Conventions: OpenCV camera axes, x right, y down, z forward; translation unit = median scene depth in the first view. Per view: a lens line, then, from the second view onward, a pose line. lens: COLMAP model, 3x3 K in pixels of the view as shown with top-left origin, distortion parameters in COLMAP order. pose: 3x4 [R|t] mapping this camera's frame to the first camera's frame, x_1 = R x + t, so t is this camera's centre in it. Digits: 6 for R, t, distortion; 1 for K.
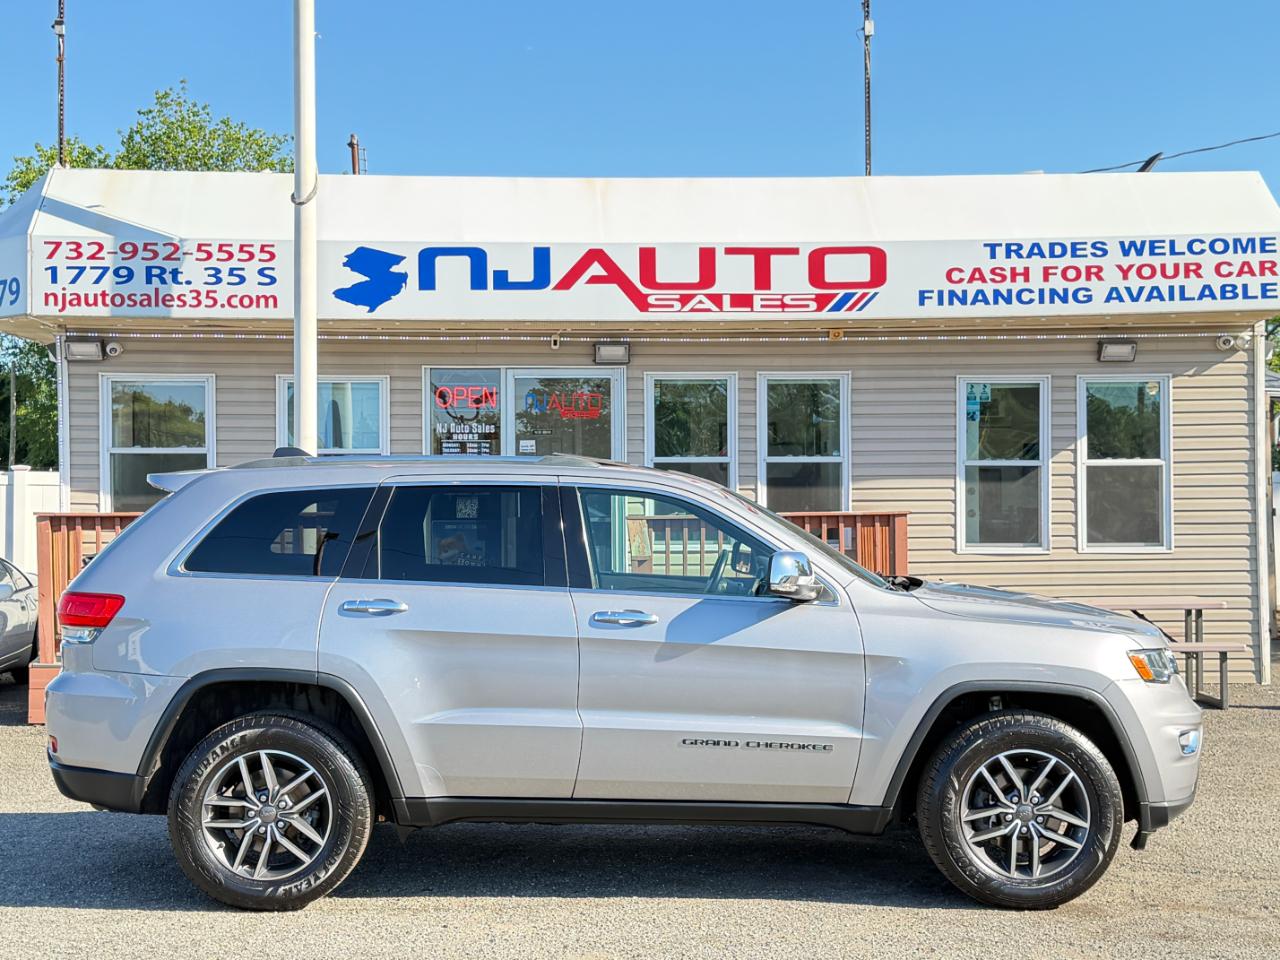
lens RADIAL K [[1849.2, 0, 640.0], [0, 1849.2, 480.0], [0, 0, 1]] dist [0.205264, -0.449020]
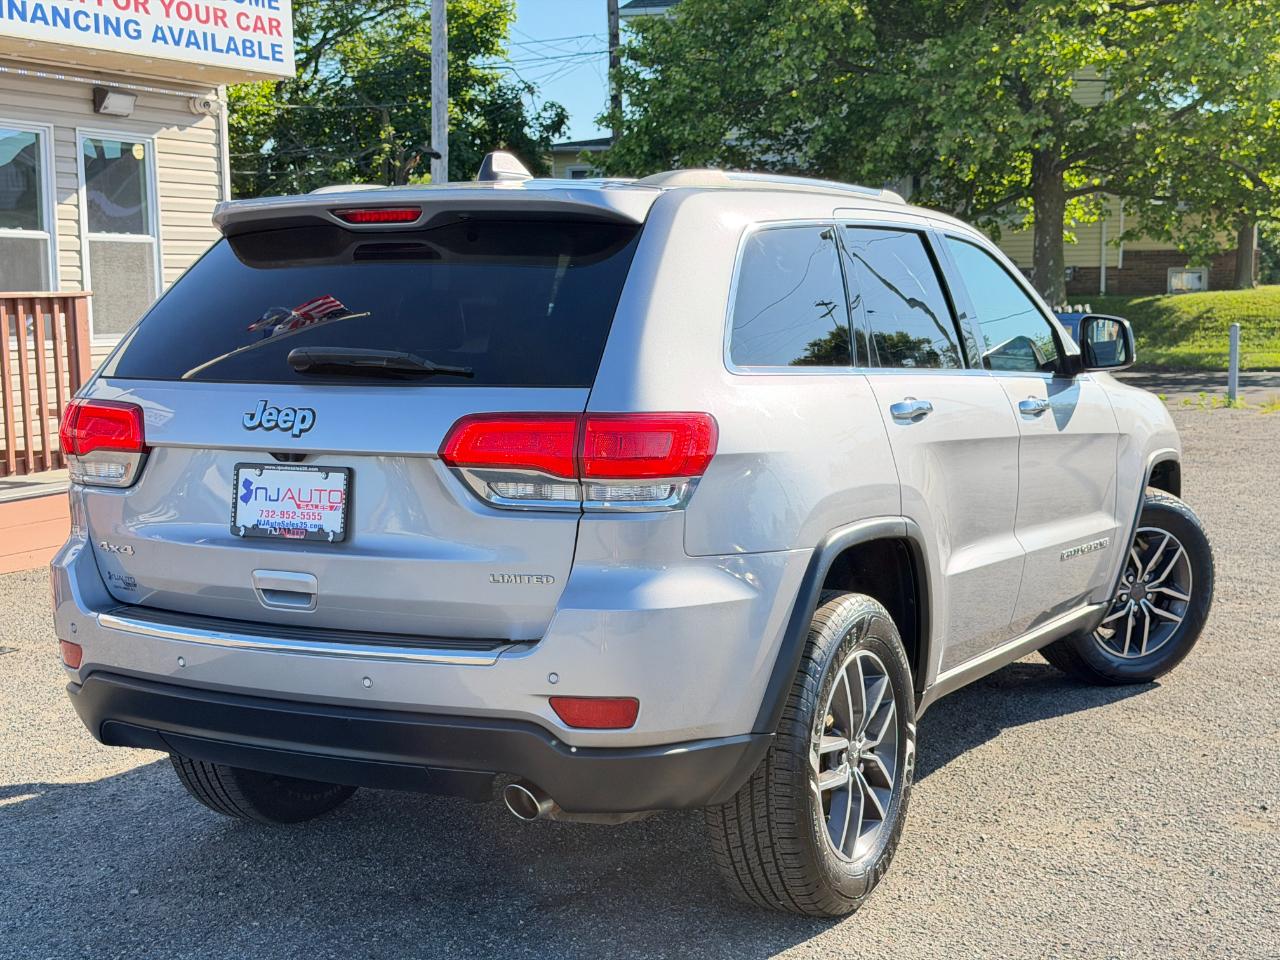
lens RADIAL K [[1849.2, 0, 640.0], [0, 1849.2, 480.0], [0, 0, 1]] dist [0.205264, -0.449020]
pose [[0.504963, -0.080809, 0.859350, -0.376233], [-0.006771, 0.995206, 0.097563, 0.015744], [-0.863114, -0.055084, 0.501995, 0.381416]]
